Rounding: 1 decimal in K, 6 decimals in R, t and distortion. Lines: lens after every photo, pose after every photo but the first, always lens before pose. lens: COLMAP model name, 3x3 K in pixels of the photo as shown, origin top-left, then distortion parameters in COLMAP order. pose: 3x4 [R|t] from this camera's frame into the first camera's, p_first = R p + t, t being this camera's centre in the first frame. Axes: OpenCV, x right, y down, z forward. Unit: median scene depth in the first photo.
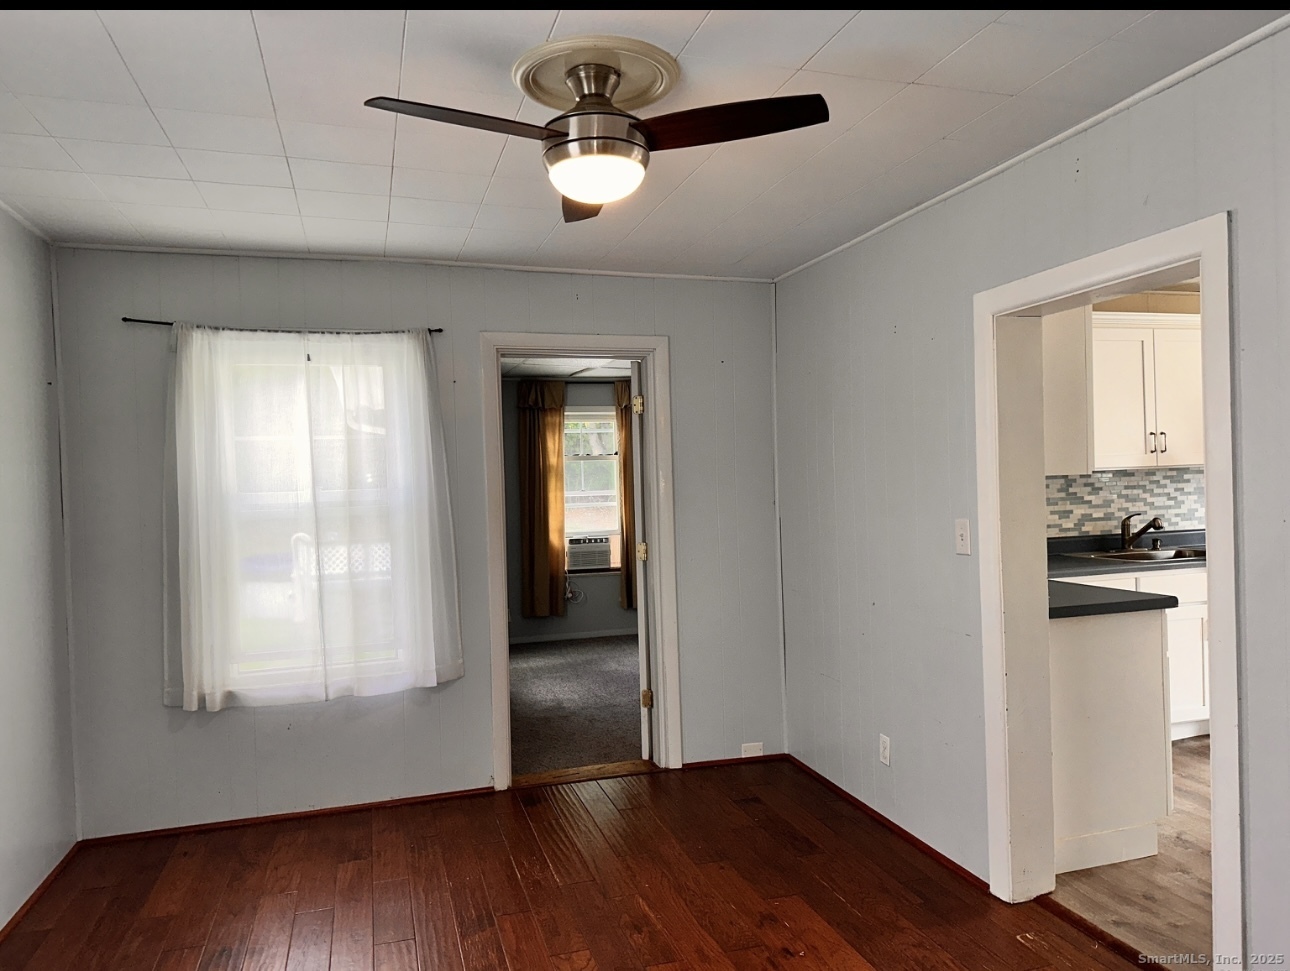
lens RADIAL K [[894.5, 0, 649.9], [0, 894.5, 491.2], [0, 0, 1]] dist [-0.003131, -0.004620]
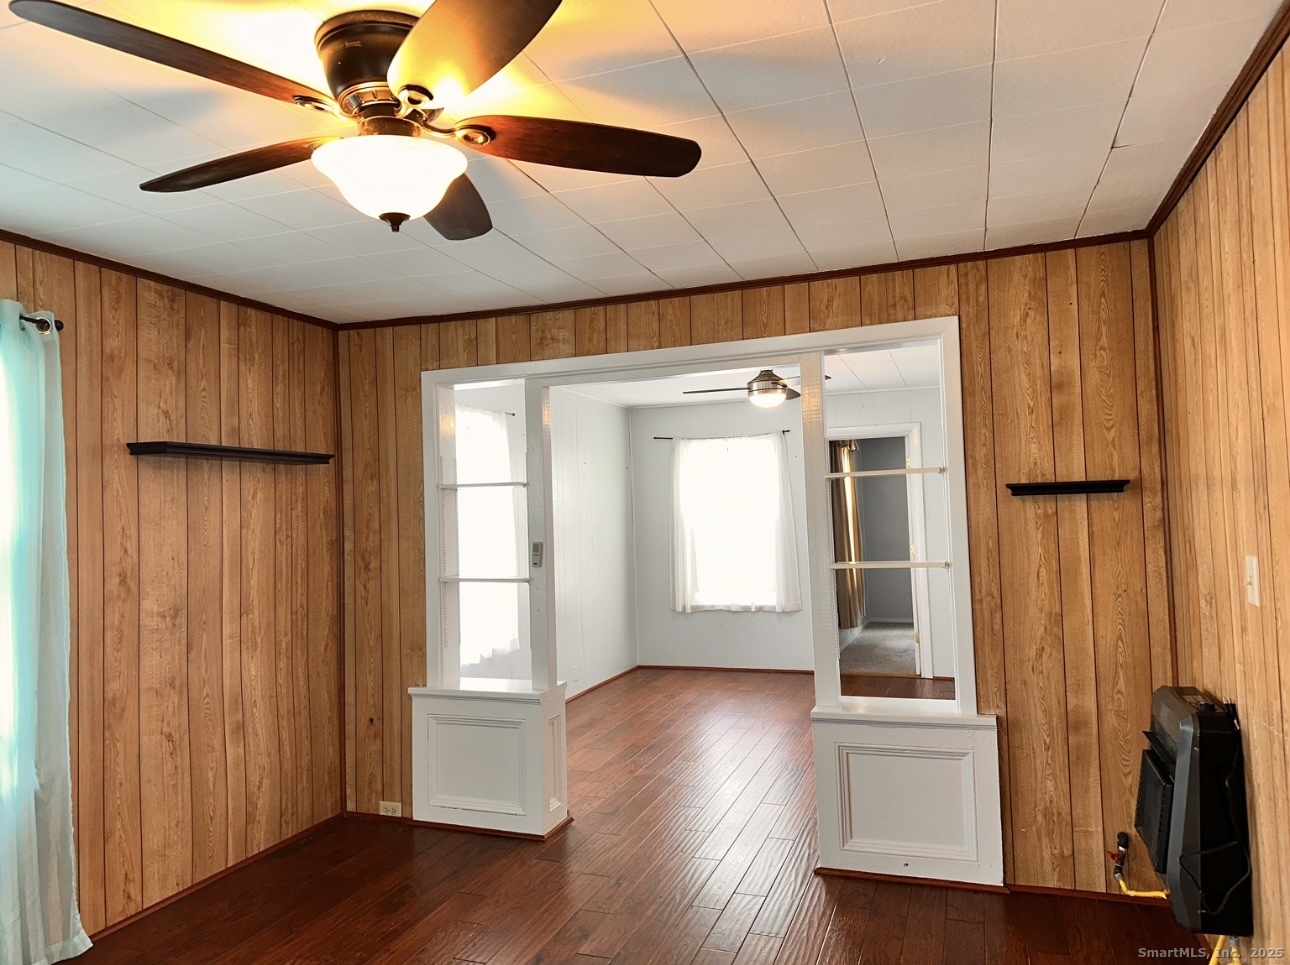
lens RADIAL K [[890.8, 0, 641.0], [0, 890.8, 483.2], [0, 0, 1]] dist [0.004877, 0.000882]
pose [[0.794927, -0.010336, -0.606618, 0.786717], [-0.006373, 0.999657, -0.025384, -0.015744], [0.606672, 0.024045, 0.794588, -0.854630]]
